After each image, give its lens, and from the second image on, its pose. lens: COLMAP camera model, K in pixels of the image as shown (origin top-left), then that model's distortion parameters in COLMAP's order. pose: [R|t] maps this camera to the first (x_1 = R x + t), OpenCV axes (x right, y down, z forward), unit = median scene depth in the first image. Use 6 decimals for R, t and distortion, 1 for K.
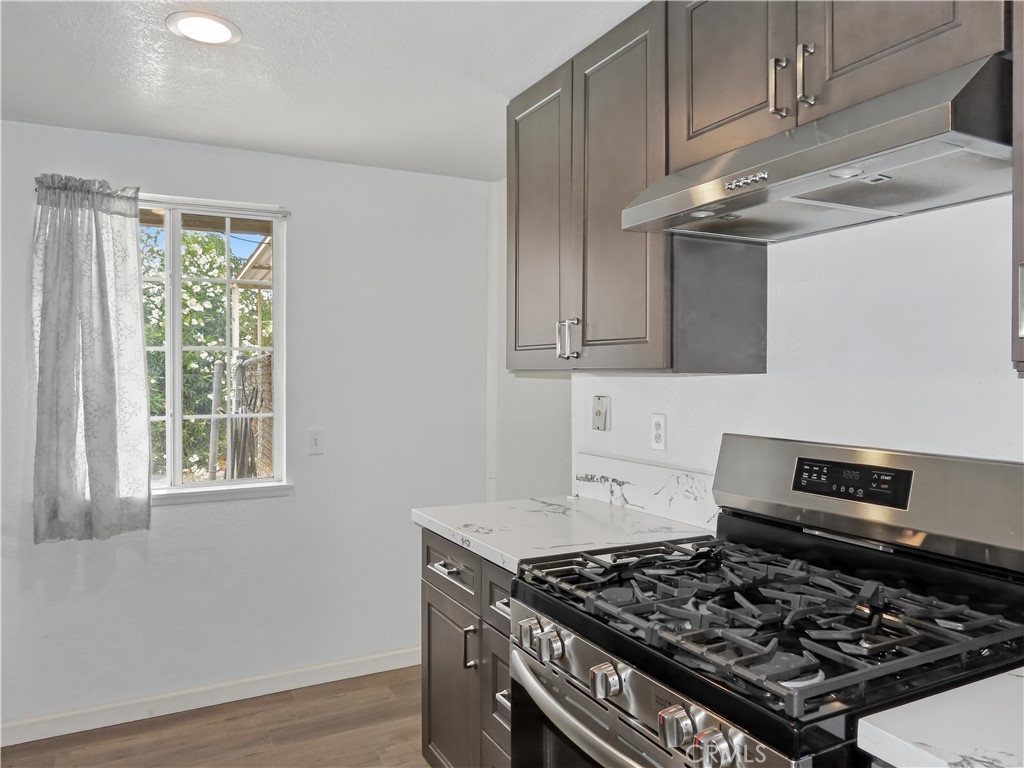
lens RADIAL K [[778.0, 0, 513.5], [0, 778.0, 380.9], [0, 0, 1]] dist [0.024276, -0.007165]
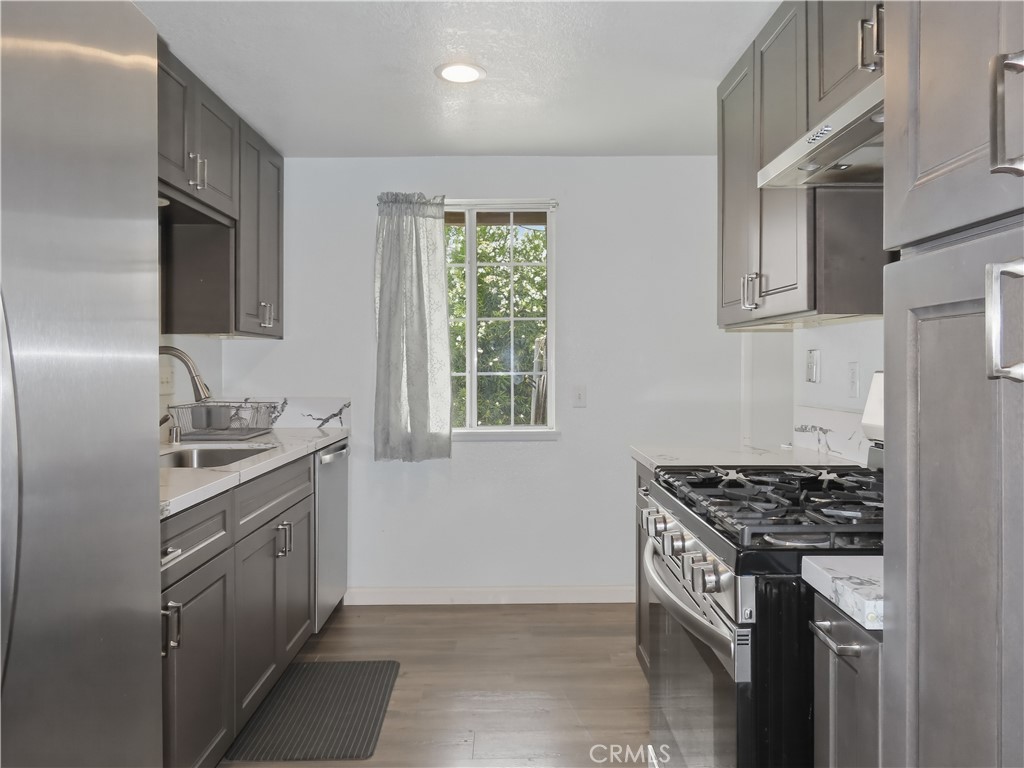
lens RADIAL K [[823.2, 0, 512.5], [0, 823.2, 379.6], [0, 0, 1]] dist [0.024610, 0.014057]
pose [[0.885026, 0.003305, -0.465530, 0.269660], [-0.003463, 0.999994, 0.000517, 0.060504], [0.465529, 0.001155, 0.885032, -0.166686]]
